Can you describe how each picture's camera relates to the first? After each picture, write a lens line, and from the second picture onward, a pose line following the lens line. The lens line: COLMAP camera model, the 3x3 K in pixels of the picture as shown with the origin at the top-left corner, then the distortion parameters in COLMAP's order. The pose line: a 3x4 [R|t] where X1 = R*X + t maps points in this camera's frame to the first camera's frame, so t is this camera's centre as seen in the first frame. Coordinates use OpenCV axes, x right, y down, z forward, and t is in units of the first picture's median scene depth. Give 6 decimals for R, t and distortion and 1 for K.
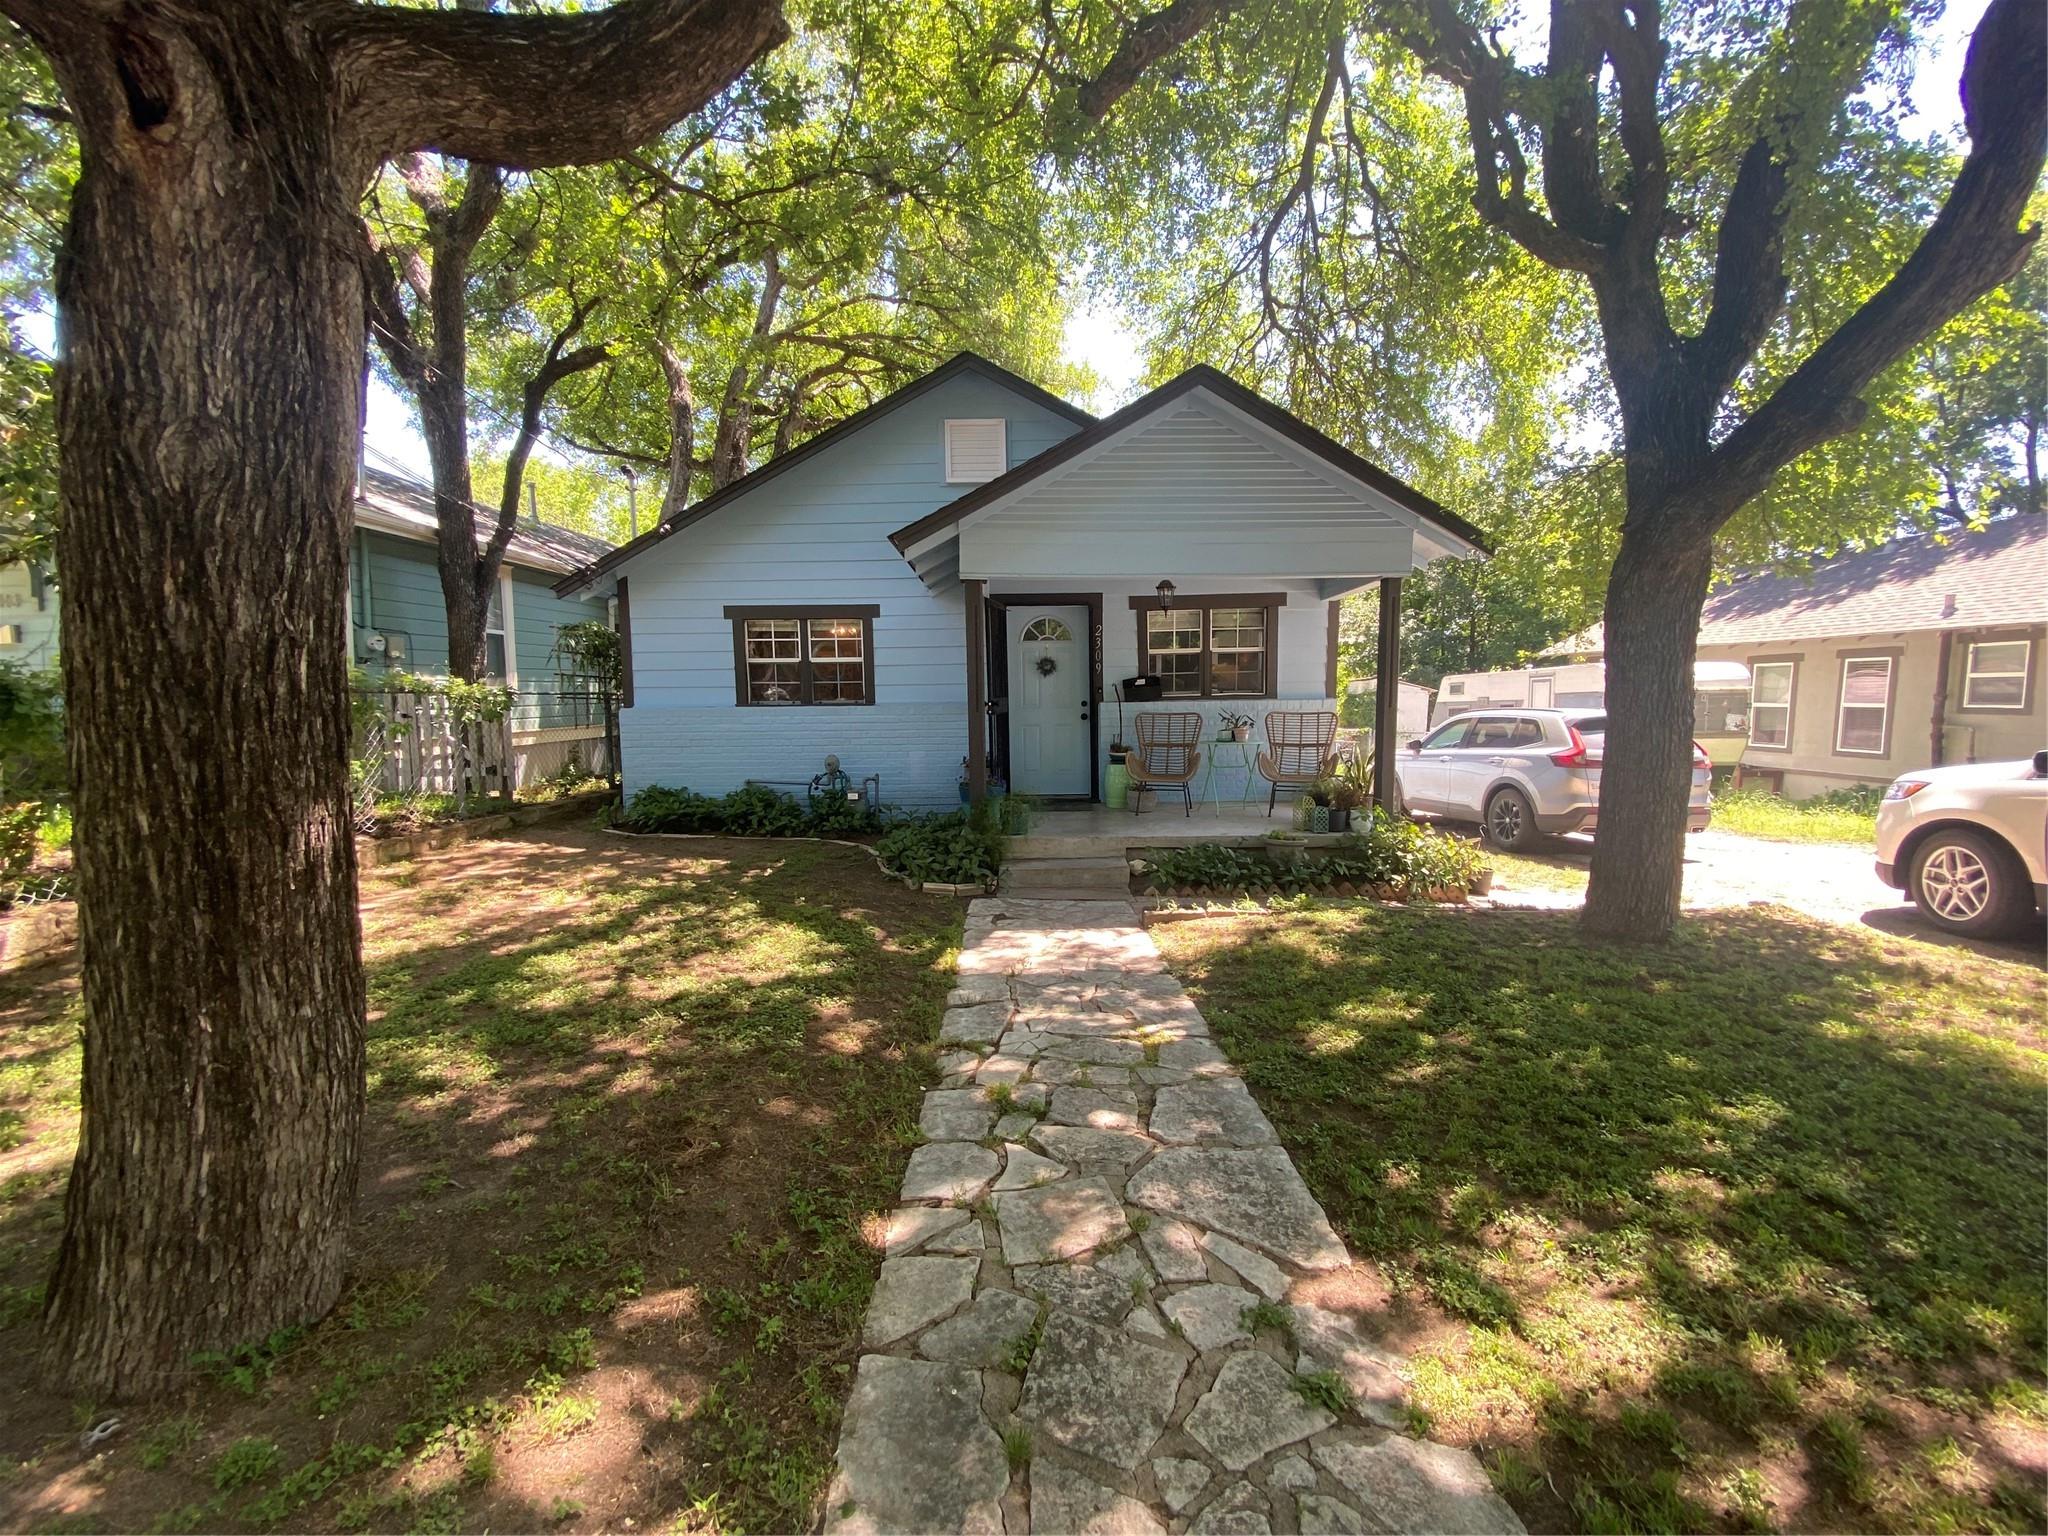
lens RADIAL K [[830.0, 0, 1022.3], [0, 830.0, 780.6], [0, 0, 1]] dist [0.023400, -0.021629]
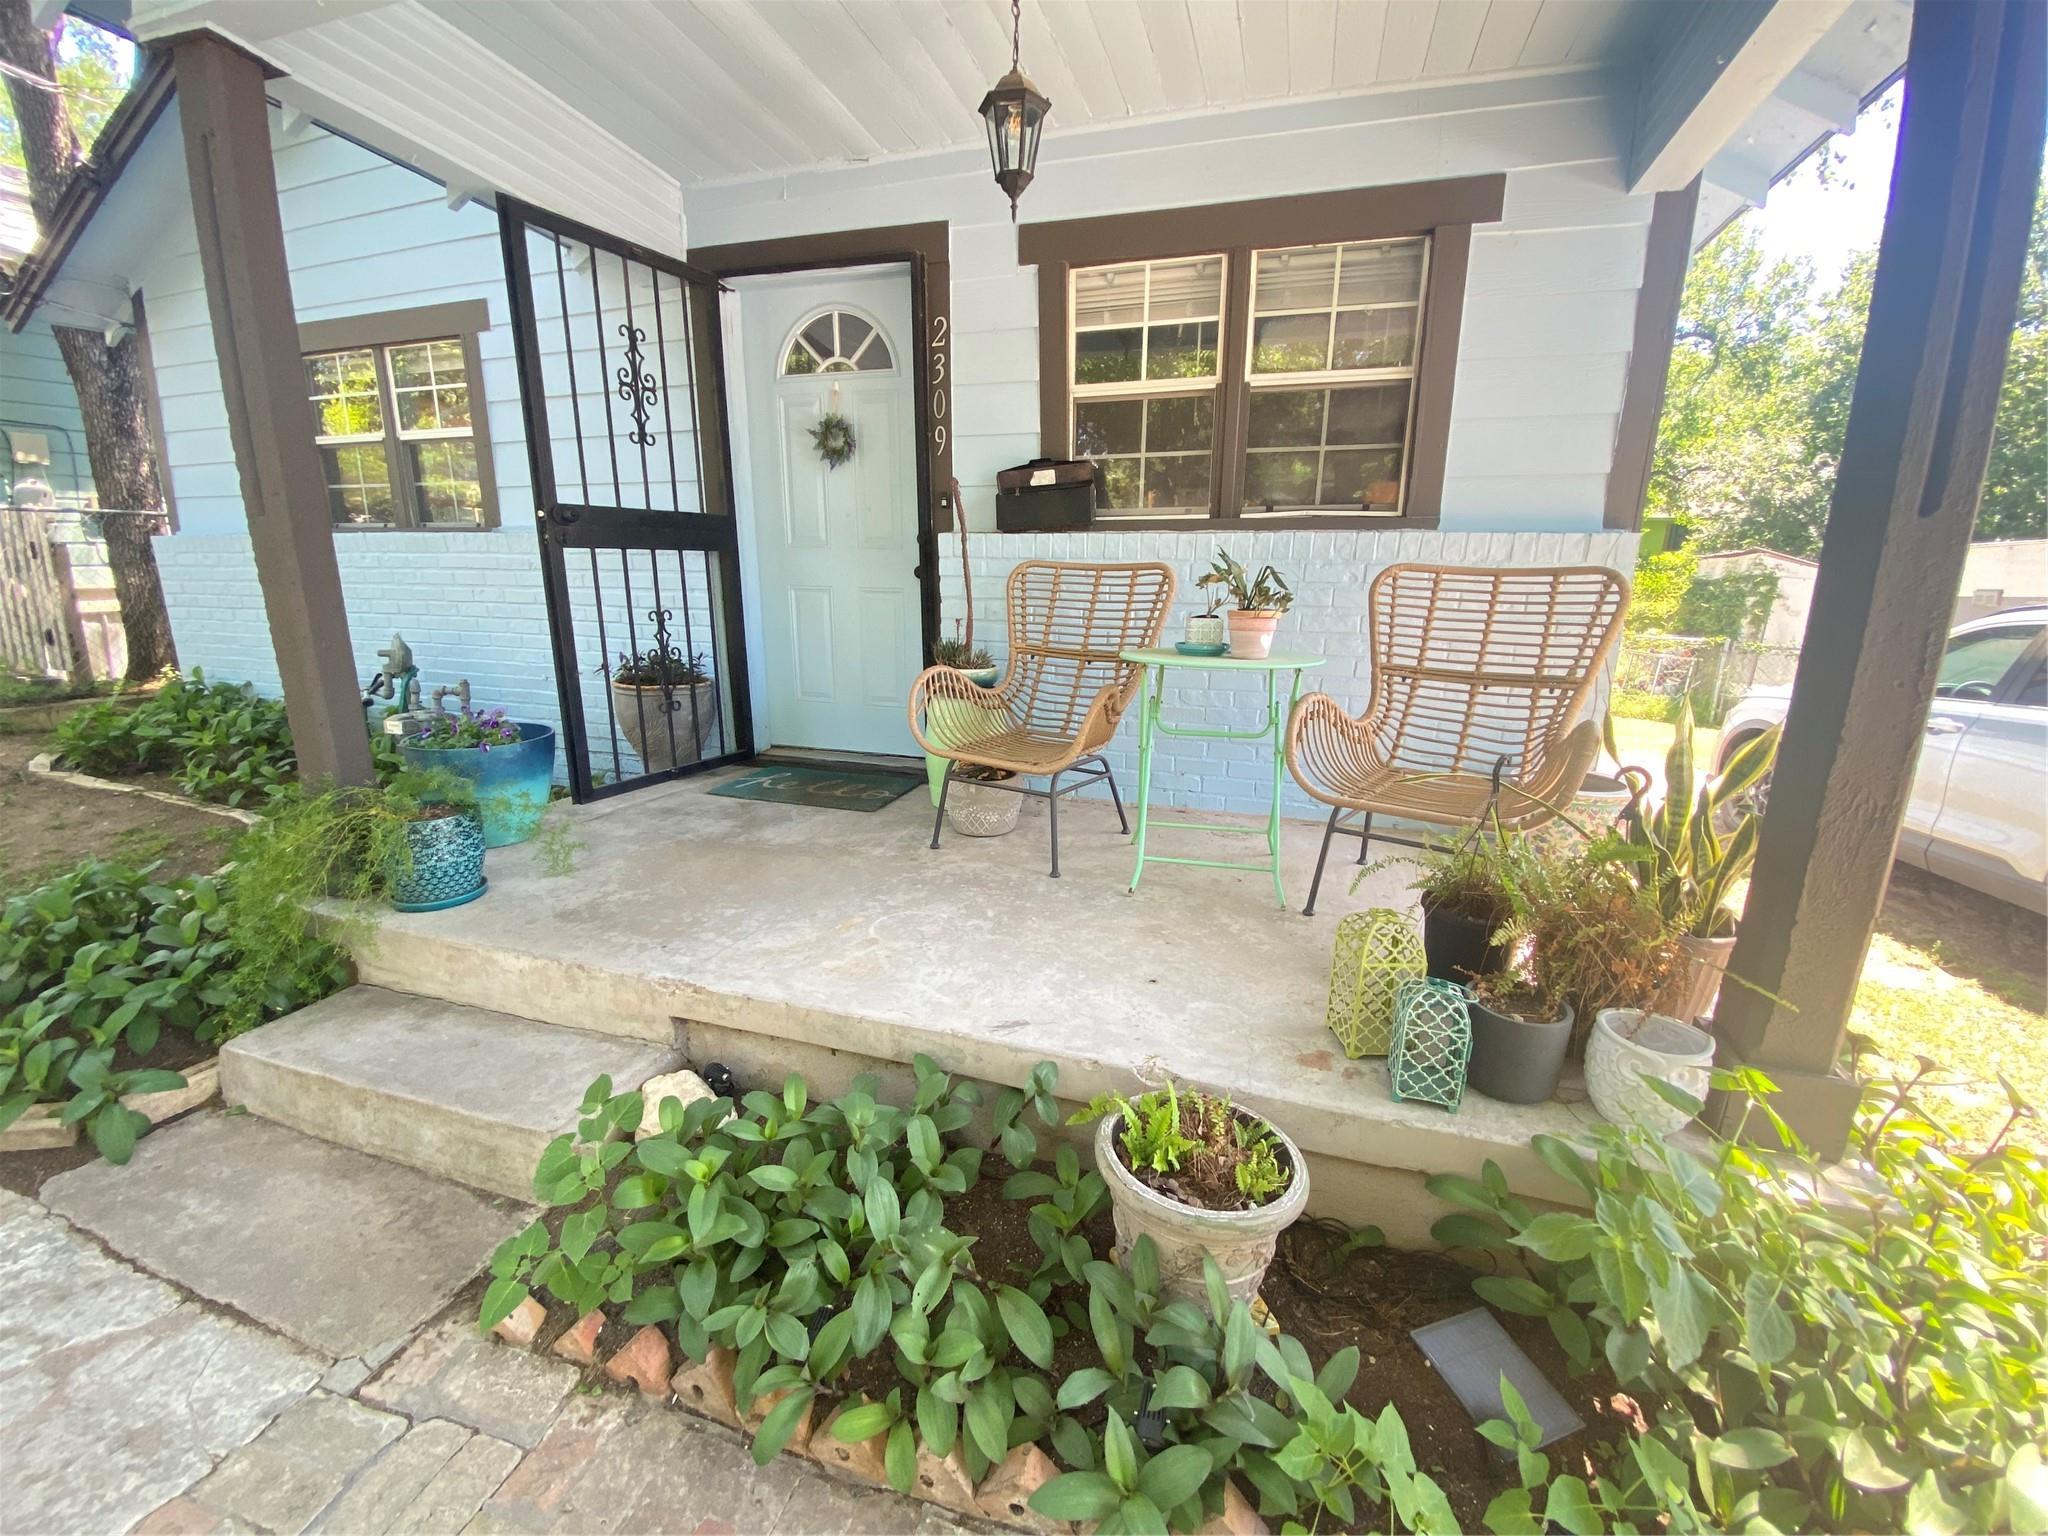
lens RADIAL K [[830.0, 0, 1022.3], [0, 830.0, 780.6], [0, 0, 1]] dist [0.023400, -0.021629]
pose [[0.956206, 0.097288, -0.276052, 0.250159], [-0.060210, 0.988353, 0.139763, -0.035958], [0.286434, -0.117022, 0.950927, 0.628762]]
